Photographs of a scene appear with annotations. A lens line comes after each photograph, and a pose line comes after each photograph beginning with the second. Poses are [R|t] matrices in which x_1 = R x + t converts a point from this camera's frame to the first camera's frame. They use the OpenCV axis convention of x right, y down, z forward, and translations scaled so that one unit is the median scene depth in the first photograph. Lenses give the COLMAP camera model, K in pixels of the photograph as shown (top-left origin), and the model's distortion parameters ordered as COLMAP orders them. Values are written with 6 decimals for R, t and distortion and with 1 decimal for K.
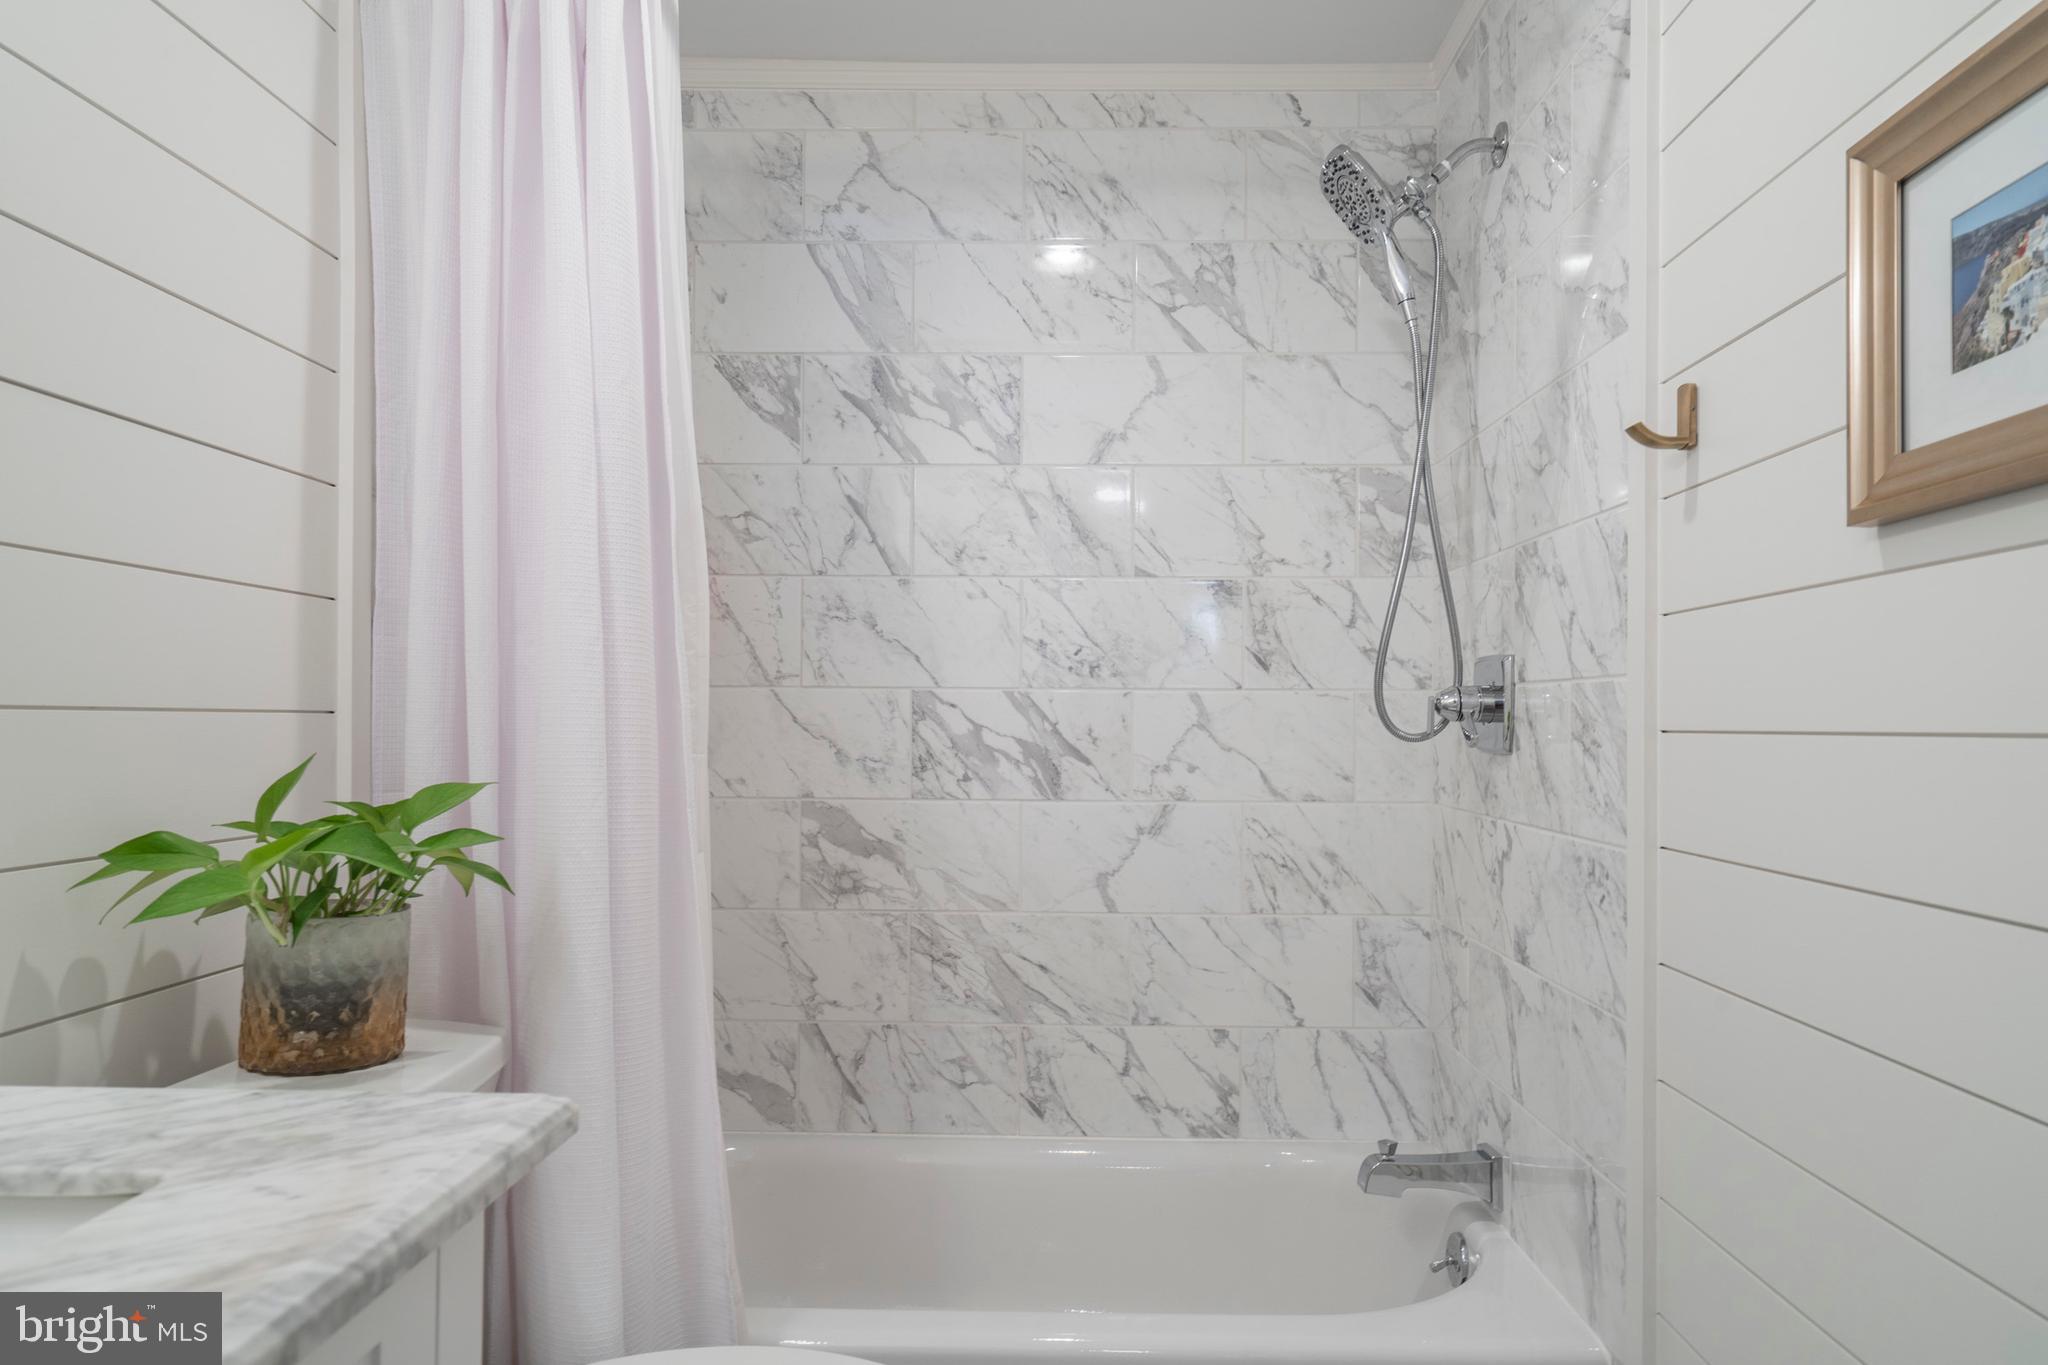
lens RADIAL K [[1218.7, 0, 1030.5], [0, 1218.7, 719.5], [0, 0, 1]] dist [0.005208, 0.001566]
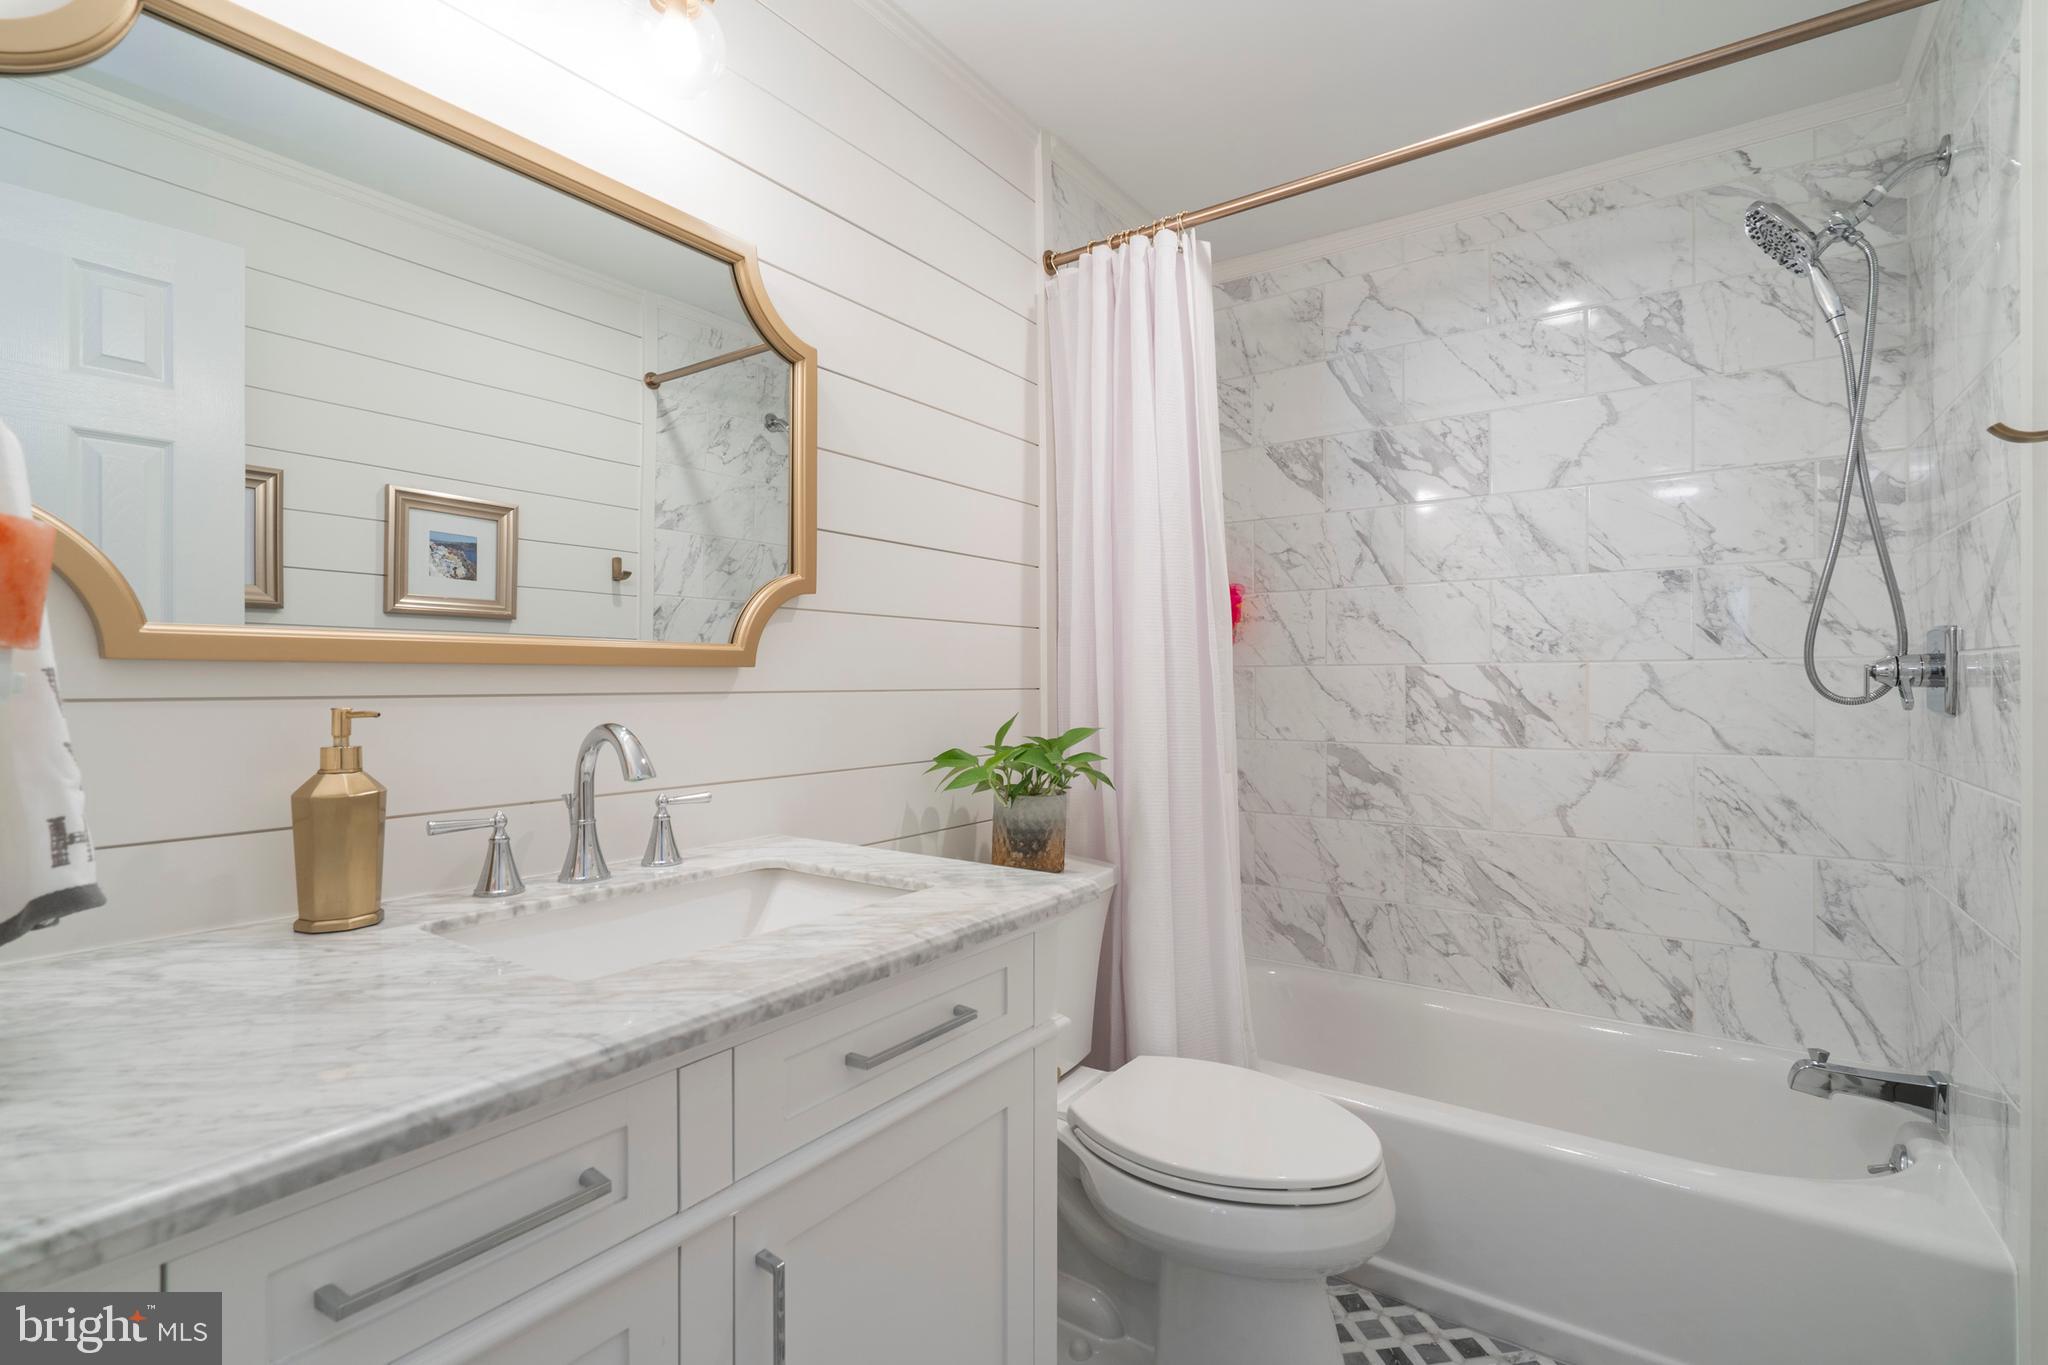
lens RADIAL K [[930.9, 0, 1024.0], [0, 930.9, 682.5], [0, 0, 1]] dist [0.004054, 0.000404]
pose [[0.826521, -0.011593, -0.562787, 0.145641], [0.012744, 0.999917, -0.001881, -0.008995], [0.562762, -0.005618, 0.826600, -0.130415]]
